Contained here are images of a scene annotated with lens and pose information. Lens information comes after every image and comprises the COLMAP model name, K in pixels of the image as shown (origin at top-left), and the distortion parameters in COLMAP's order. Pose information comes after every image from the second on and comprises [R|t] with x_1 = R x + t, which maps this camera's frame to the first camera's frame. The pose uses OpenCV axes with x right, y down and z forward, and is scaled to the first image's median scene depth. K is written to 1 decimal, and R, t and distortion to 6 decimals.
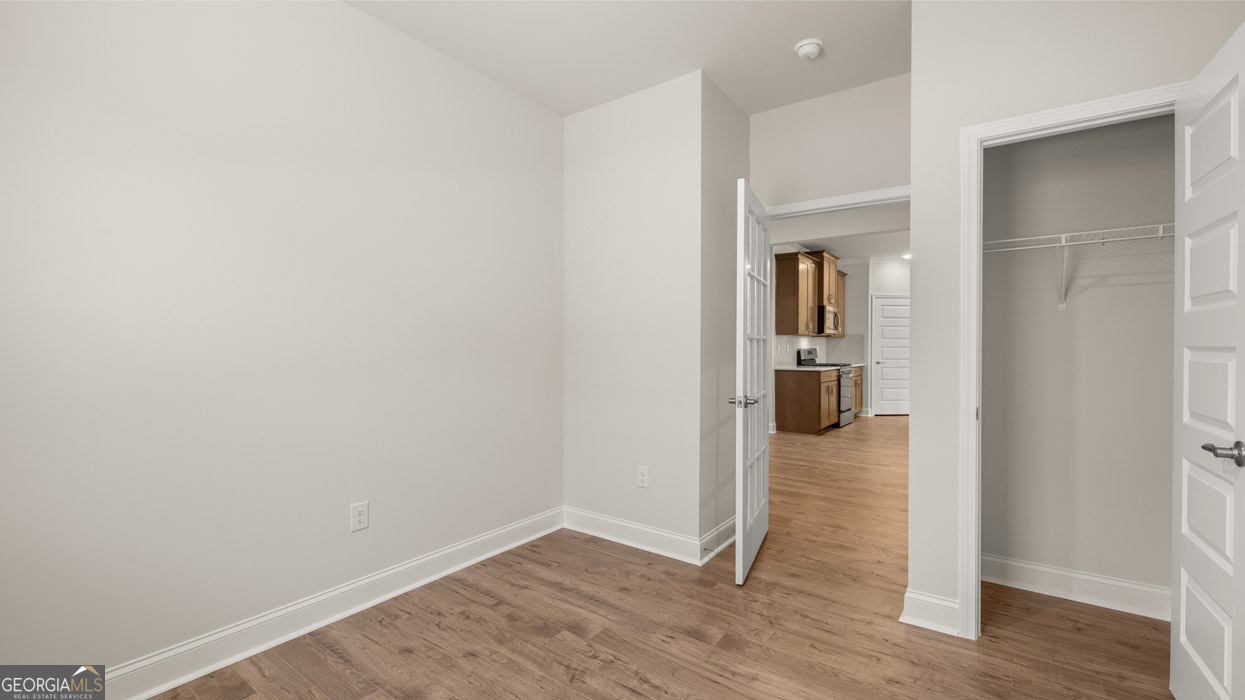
lens RADIAL K [[521.6, 0, 615.0], [0, 521.6, 351.7], [0, 0, 1]] dist [-0.004469, -0.000288]
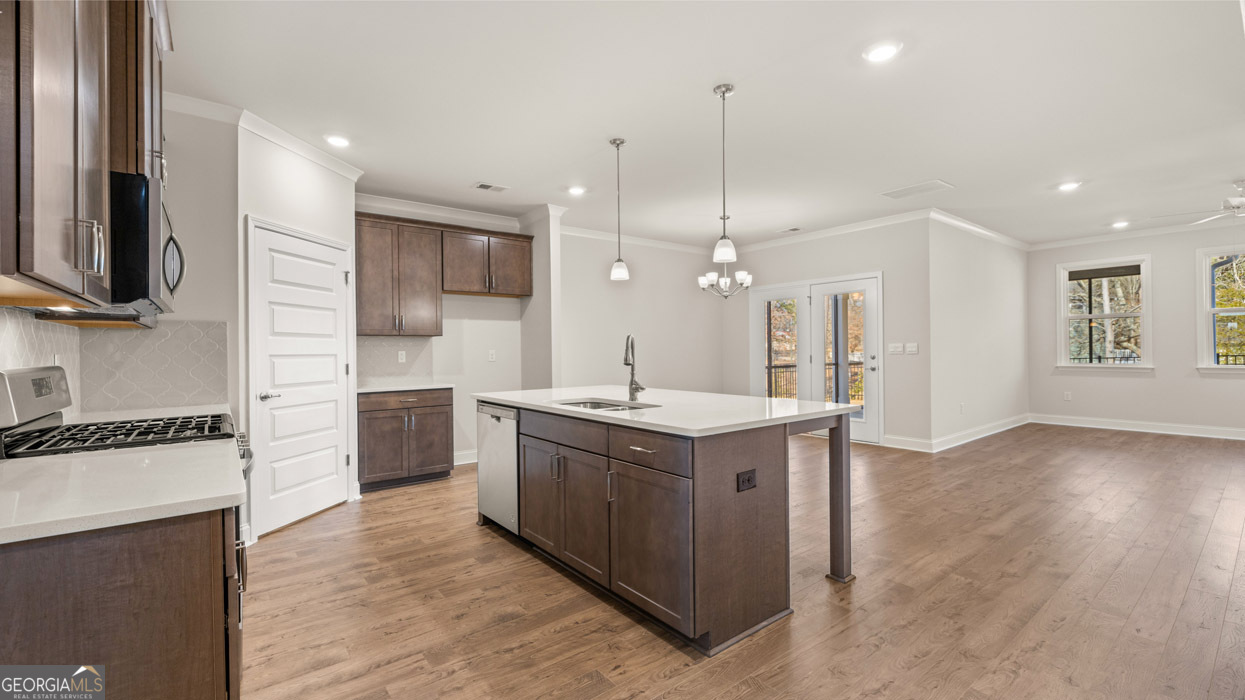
lens RADIAL K [[521.6, 0, 614.6], [0, 521.6, 349.0], [0, 0, 1]] dist [-0.004469, -0.000288]
pose [[0.293891, -0.003753, 0.955832, 0.214515], [0.007606, 0.999970, 0.001588, -0.012853], [-0.955809, 0.006804, 0.293910, 0.641442]]
